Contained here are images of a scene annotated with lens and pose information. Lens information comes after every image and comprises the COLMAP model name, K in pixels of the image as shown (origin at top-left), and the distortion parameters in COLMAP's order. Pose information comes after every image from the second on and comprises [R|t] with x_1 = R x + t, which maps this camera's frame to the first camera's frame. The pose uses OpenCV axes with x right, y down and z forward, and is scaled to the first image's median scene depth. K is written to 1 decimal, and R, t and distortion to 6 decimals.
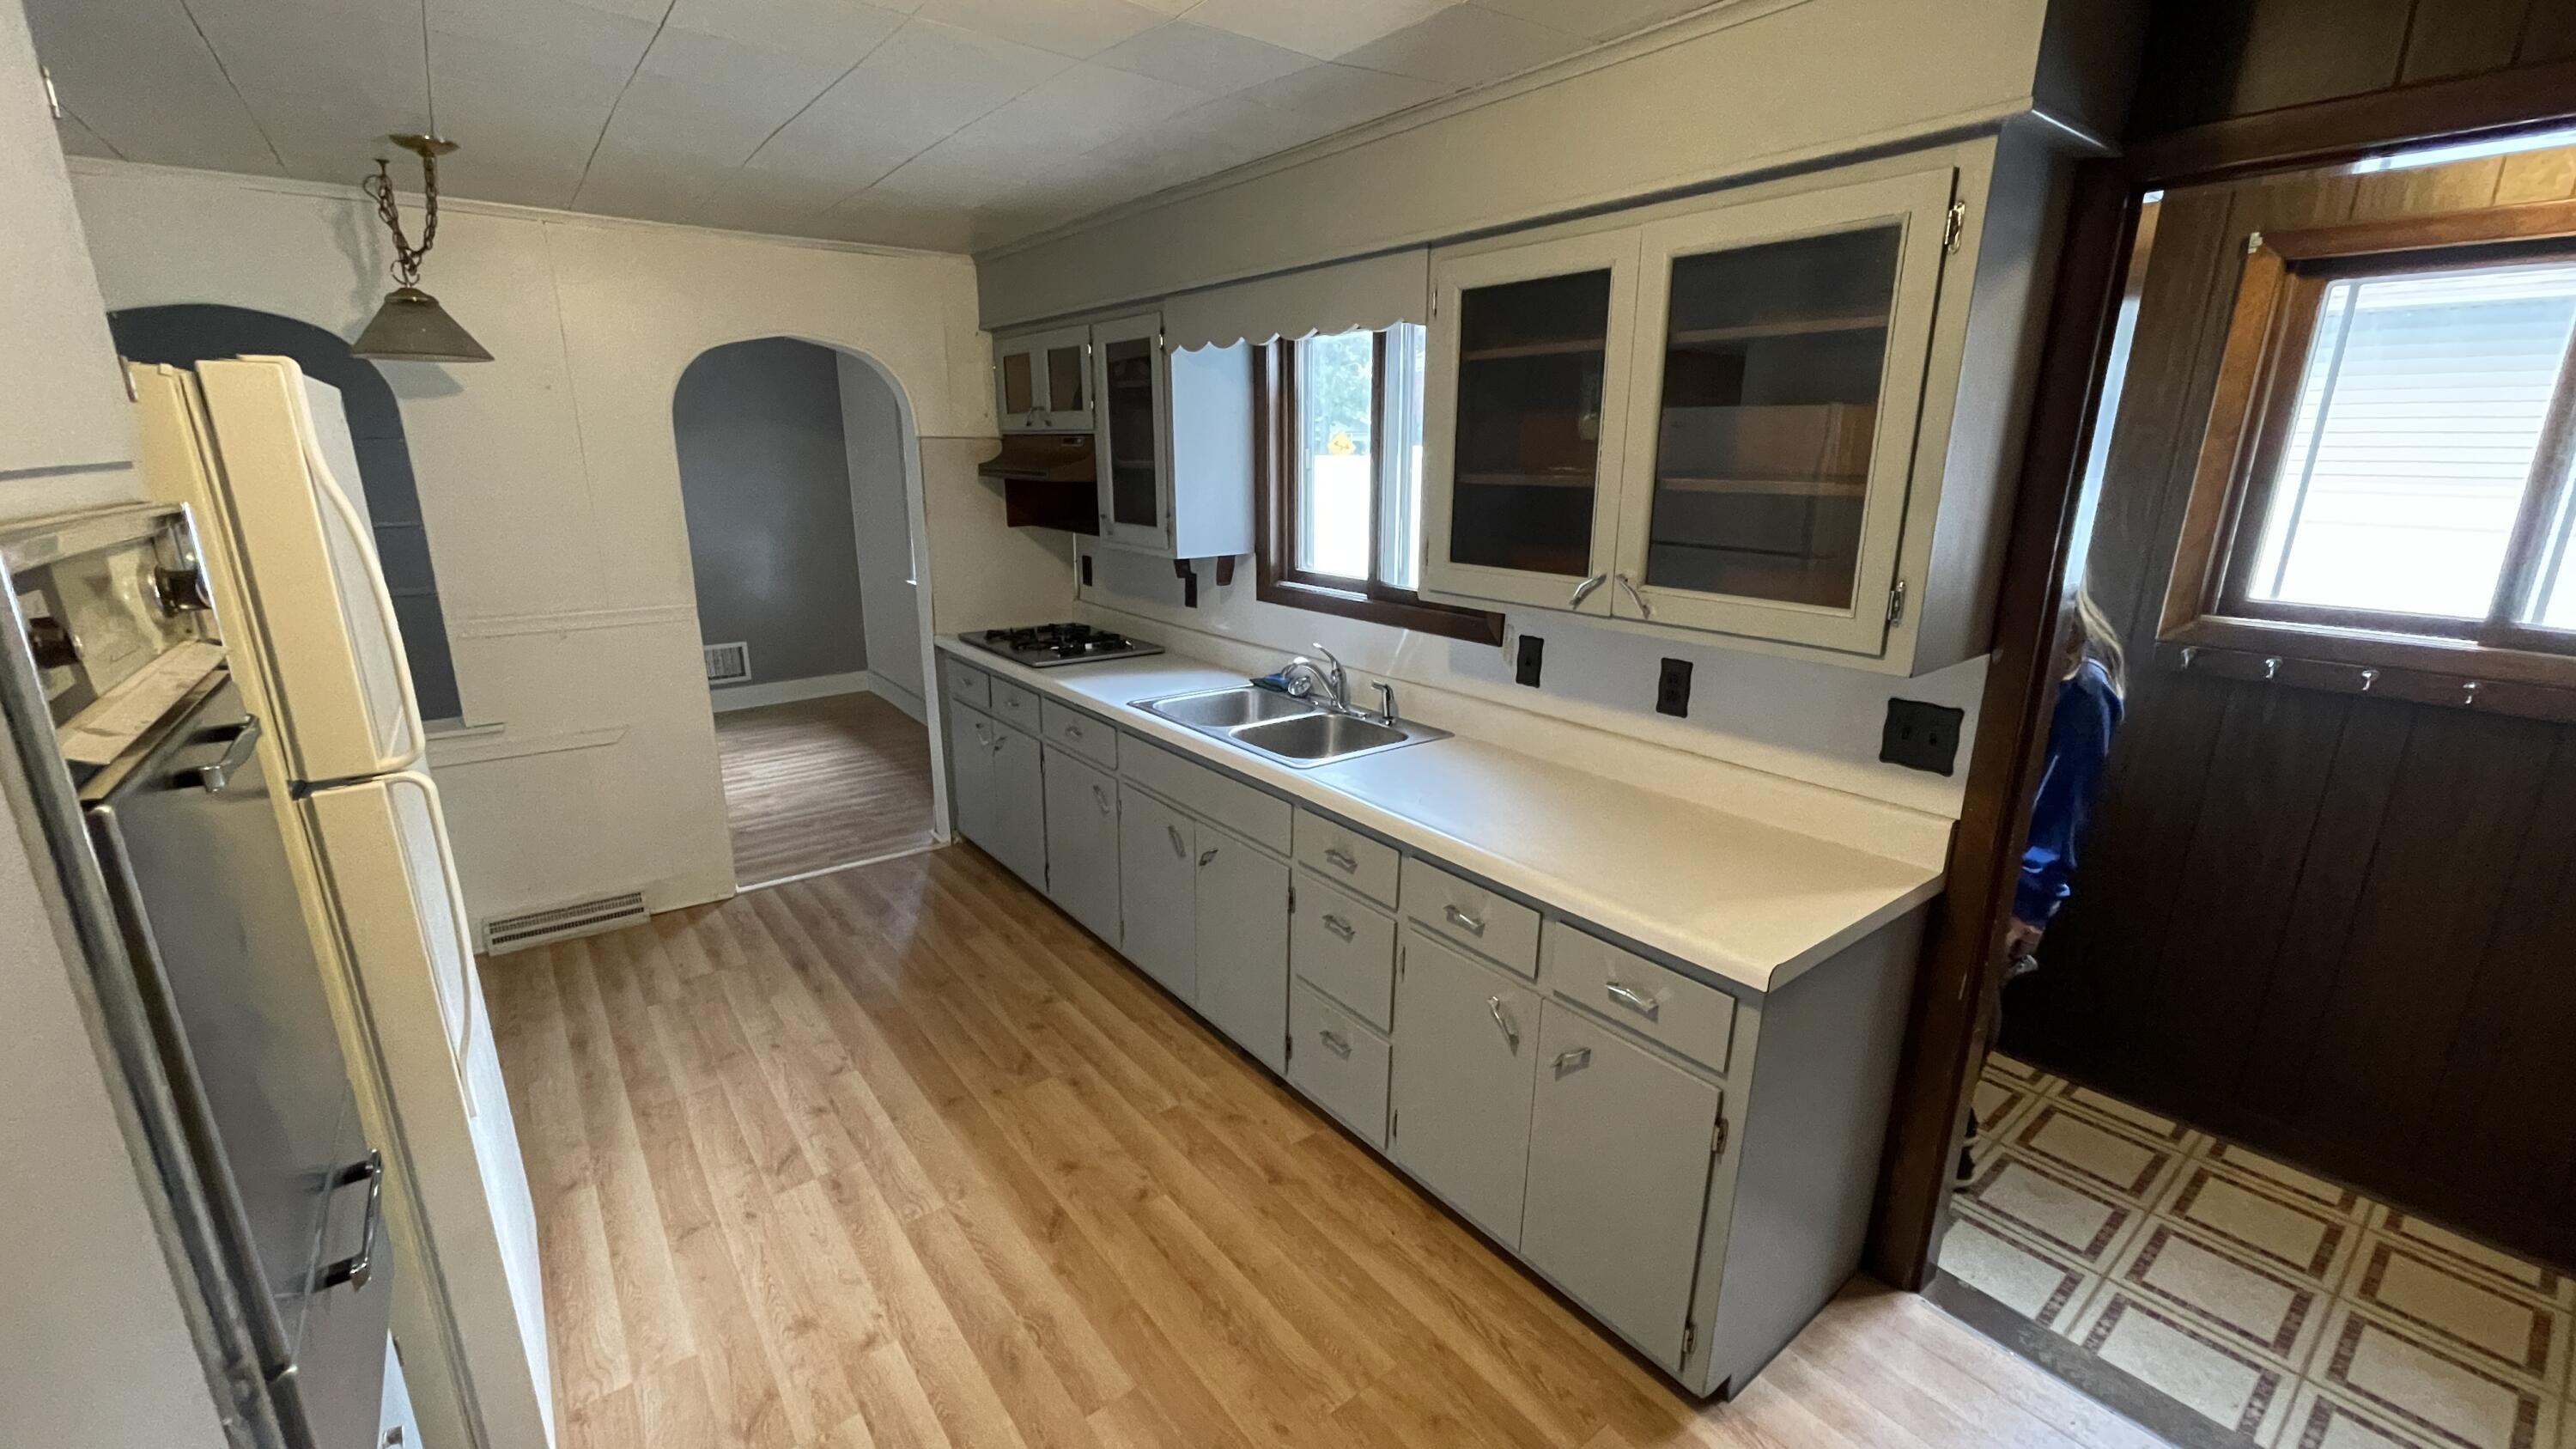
lens RADIAL K [[1034.5, 0, 1275.7], [0, 1034.5, 731.7], [0, 0, 1]] dist [0.000841, 0.000018]
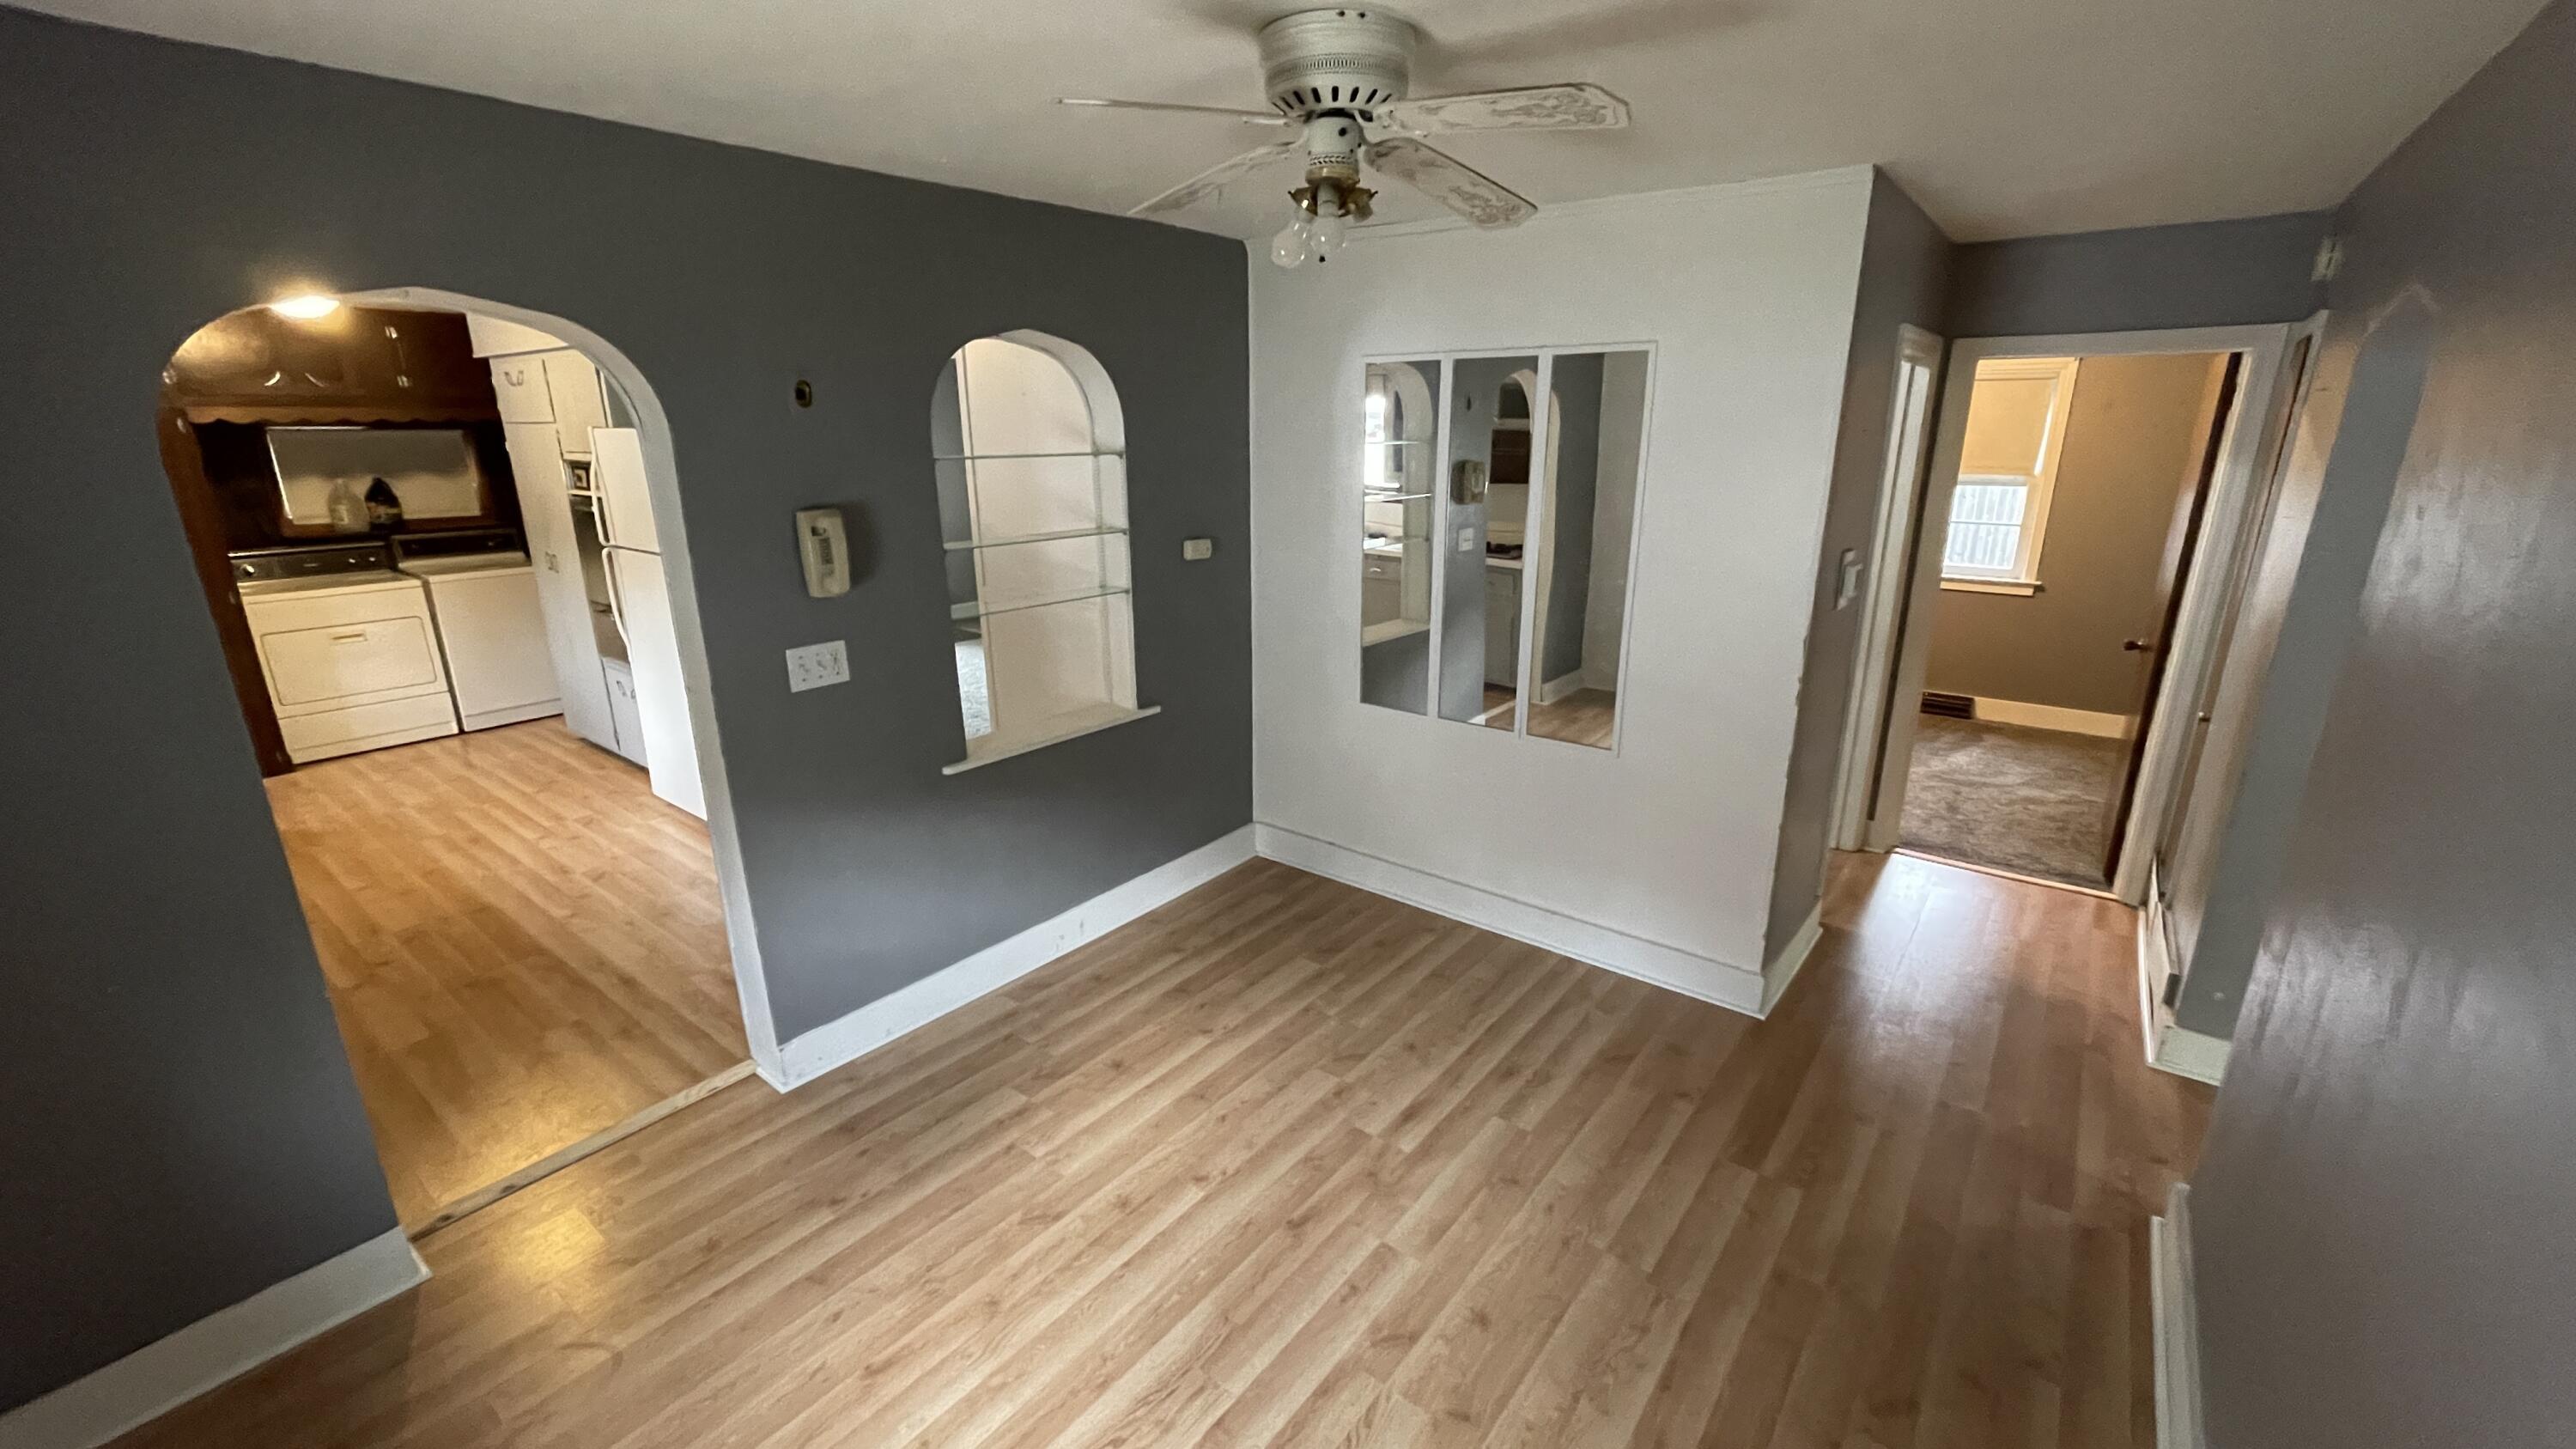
lens RADIAL K [[1029.6, 0, 1288.0], [0, 1029.6, 724.5], [0, 0, 1]] dist [-0.025006, 0.010442]
pose [[-0.965718, 0.077584, -0.247728, -1.182492], [-0.067429, 0.846571, 0.527987, -0.761418], [0.250683, 0.526591, -0.812318, 2.541730]]
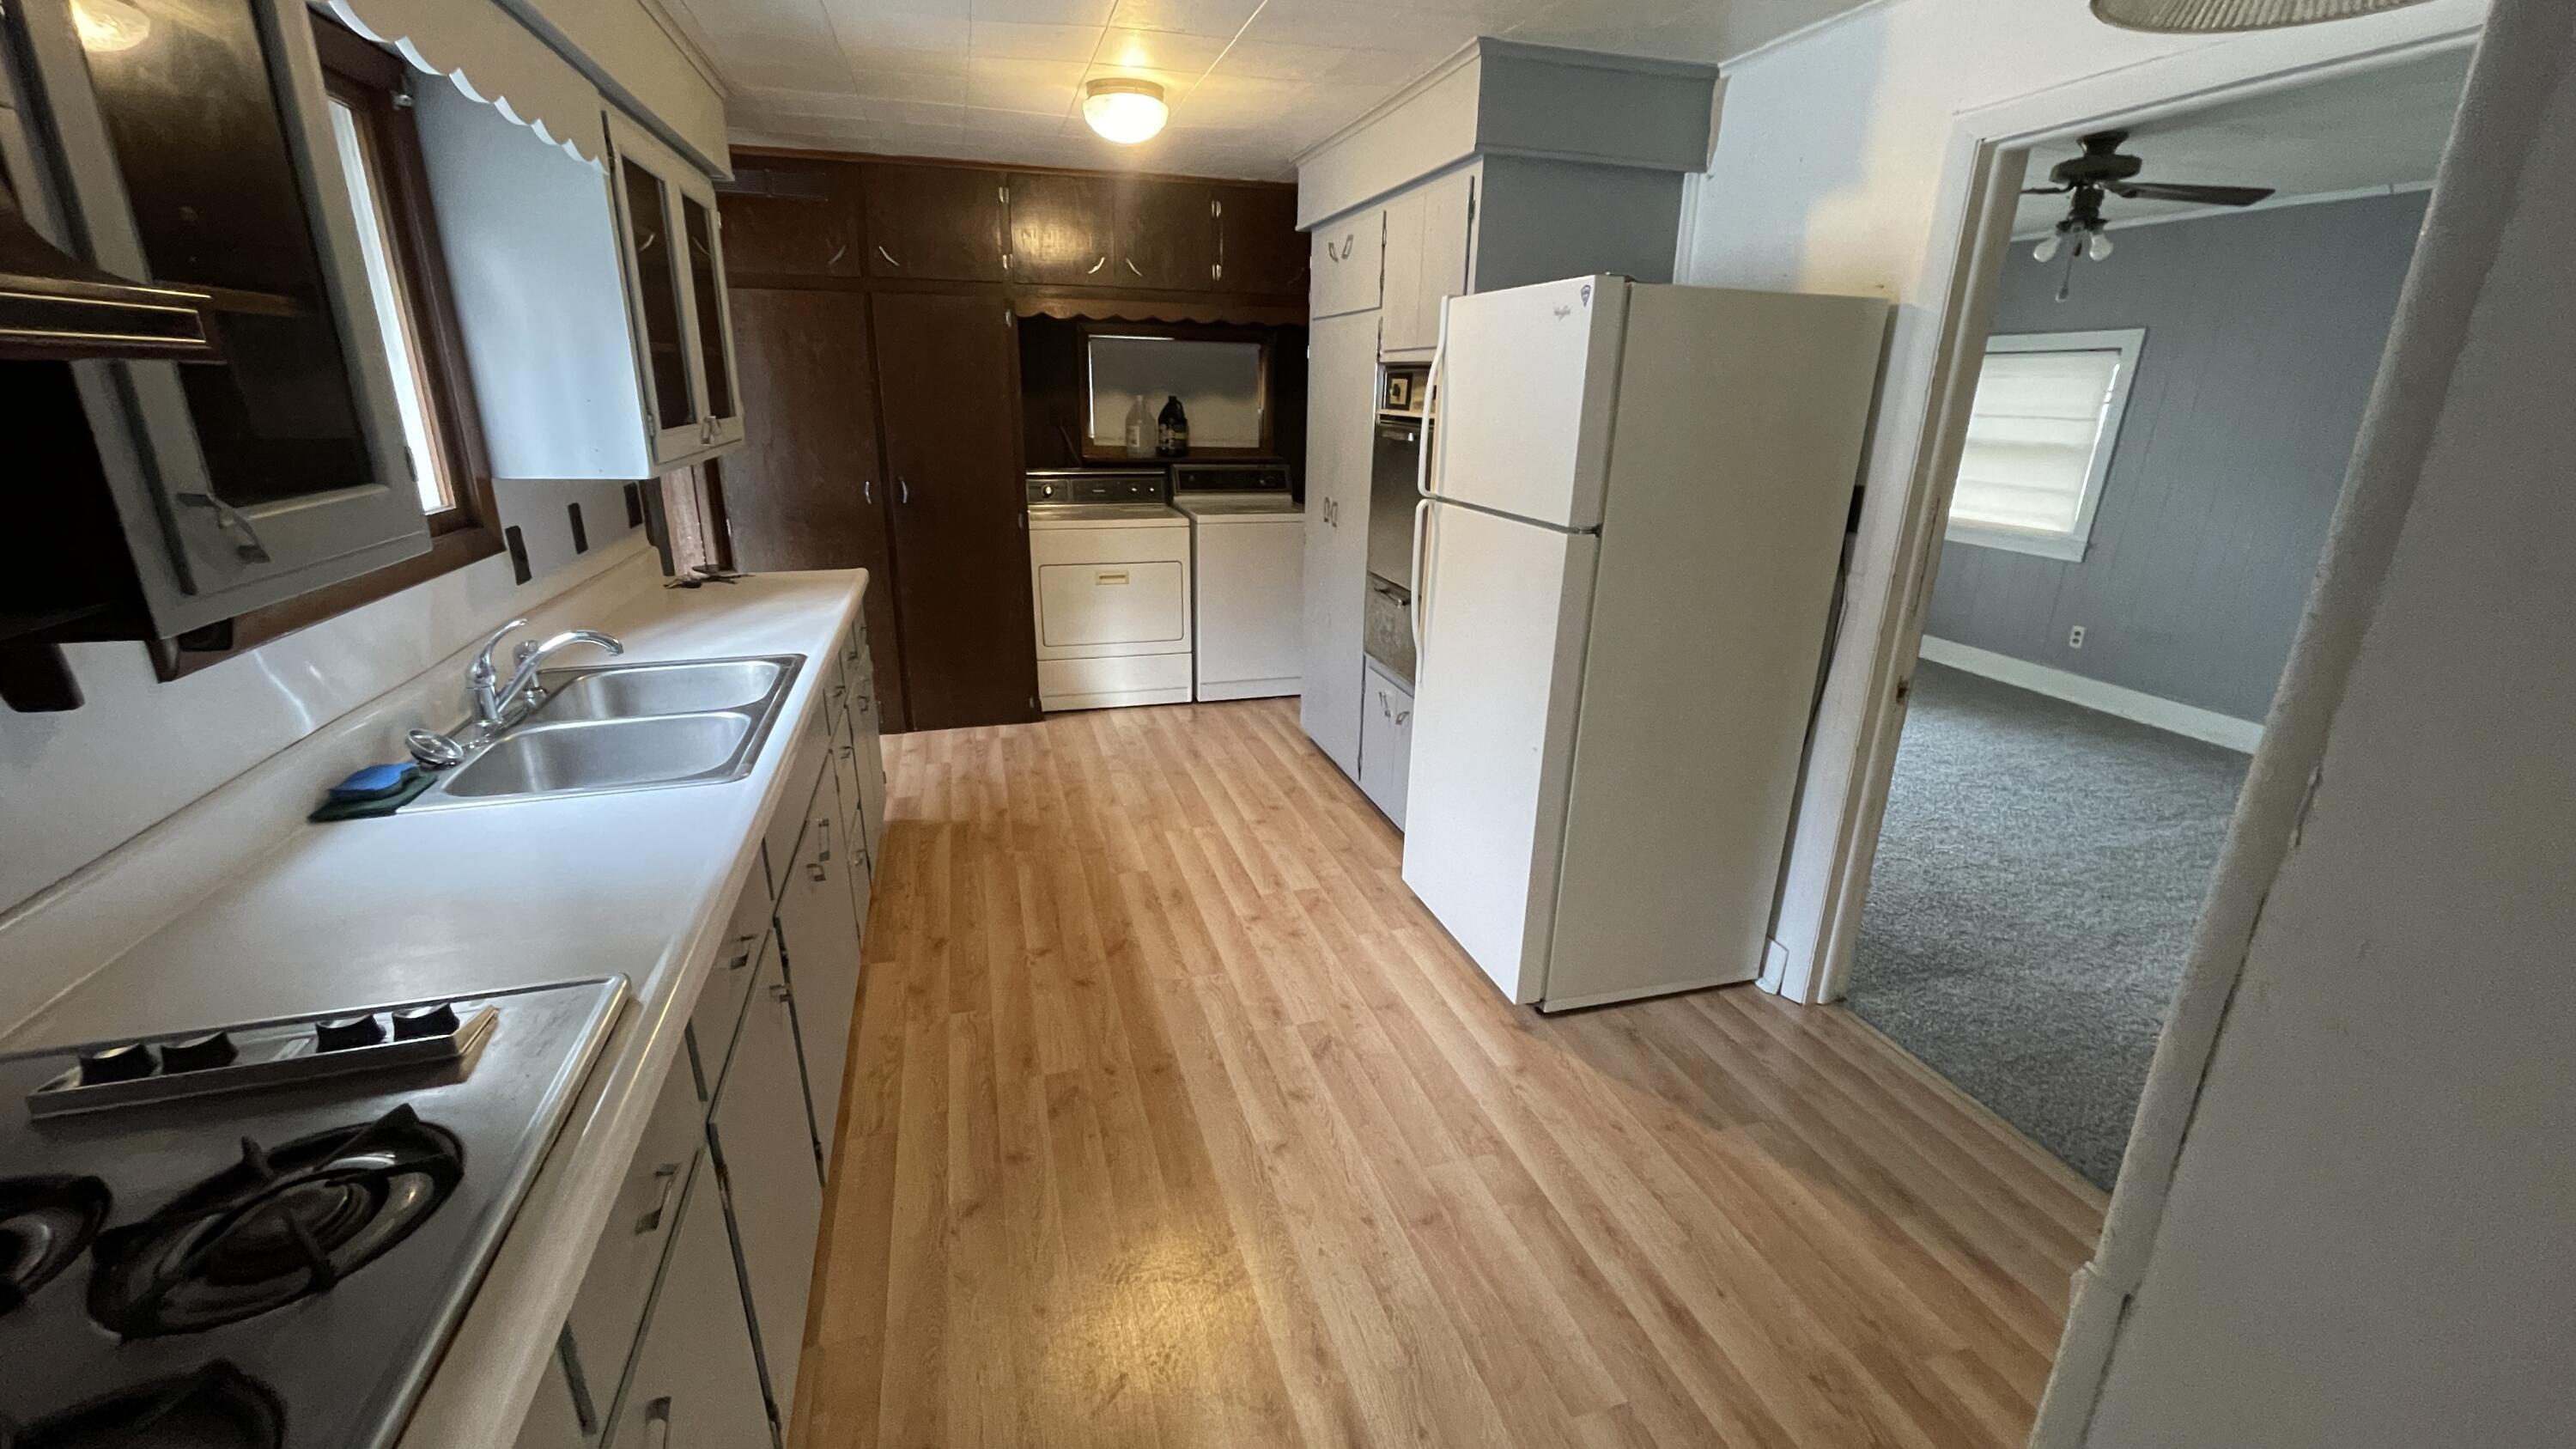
lens RADIAL K [[1034.5, 0, 1275.7], [0, 1034.5, 731.7], [0, 0, 1]] dist [0.000841, 0.000018]
pose [[-0.931362, -0.130817, 0.339781, -0.741138], [0.081475, 0.834676, 0.544681, -0.398994], [-0.354861, 0.534979, -0.766728, 1.646484]]
